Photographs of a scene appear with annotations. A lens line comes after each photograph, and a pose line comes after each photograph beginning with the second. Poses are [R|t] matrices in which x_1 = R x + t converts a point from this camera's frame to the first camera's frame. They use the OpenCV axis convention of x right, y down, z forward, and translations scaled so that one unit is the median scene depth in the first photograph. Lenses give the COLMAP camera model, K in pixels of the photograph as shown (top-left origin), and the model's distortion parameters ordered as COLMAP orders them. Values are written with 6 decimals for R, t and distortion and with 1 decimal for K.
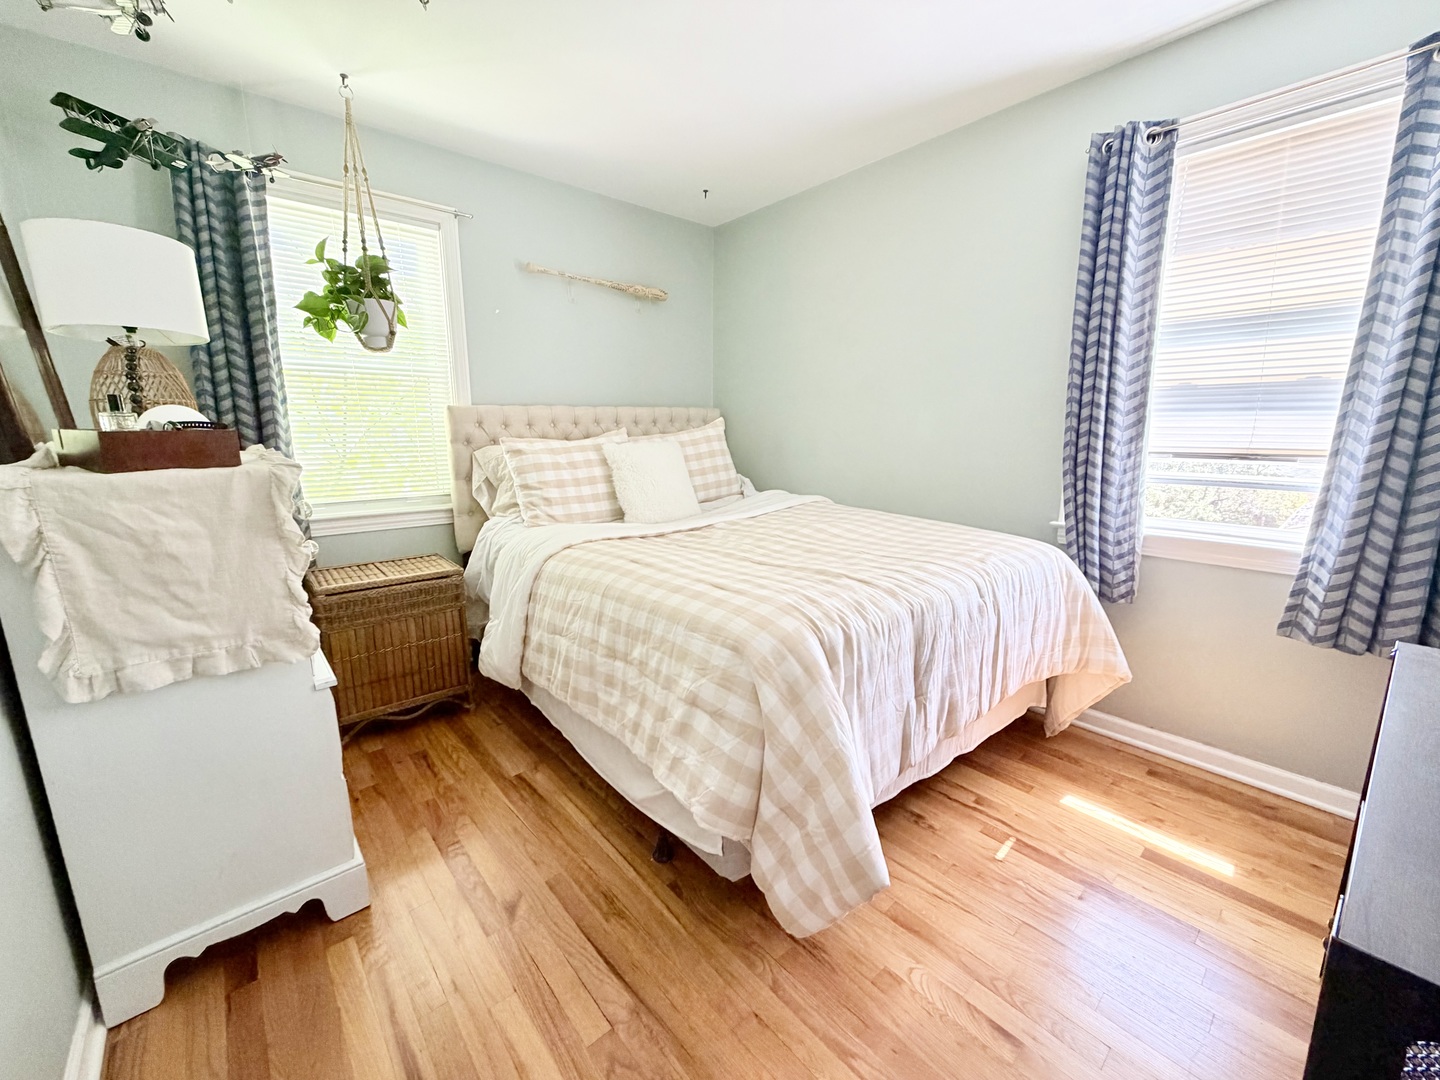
lens RADIAL K [[574.0, 0, 714.5], [0, 574.0, 532.9], [0, 0, 1]] dist [0.000241, 0.000431]
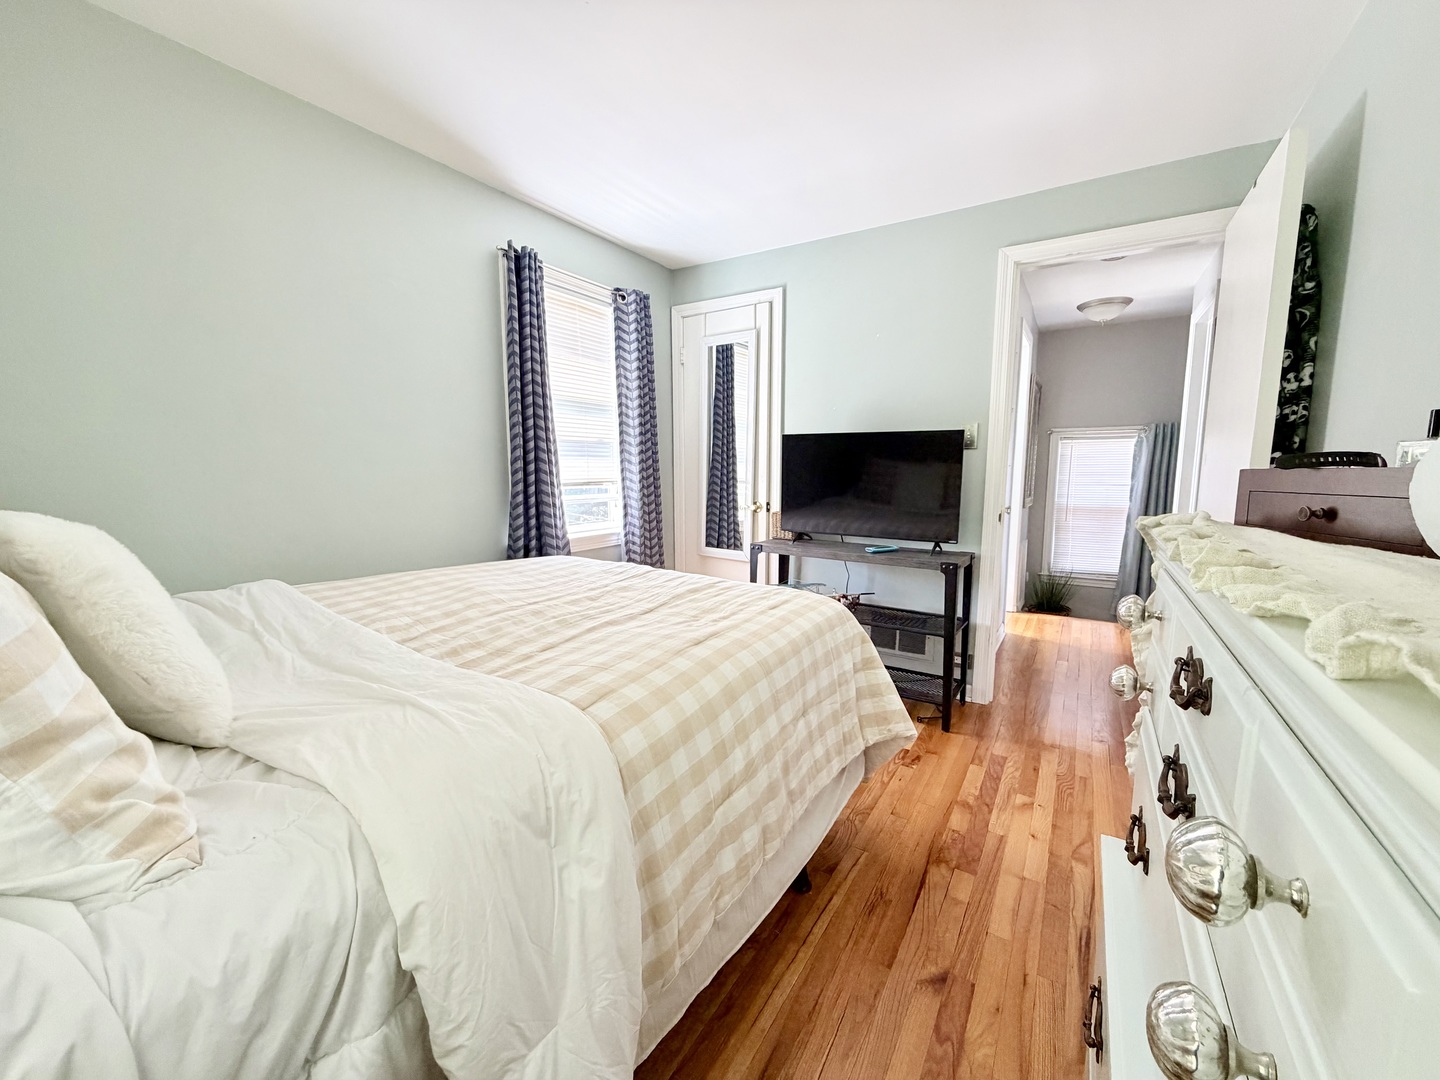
lens RADIAL K [[574.0, 0, 713.9], [0, 574.0, 539.2], [0, 0, 1]] dist [0.000241, 0.000431]
pose [[-0.273445, -0.133180, 0.952623, -0.938517], [0.188869, 0.963655, 0.188936, -0.260895], [-0.943163, 0.231585, -0.238353, 1.246395]]
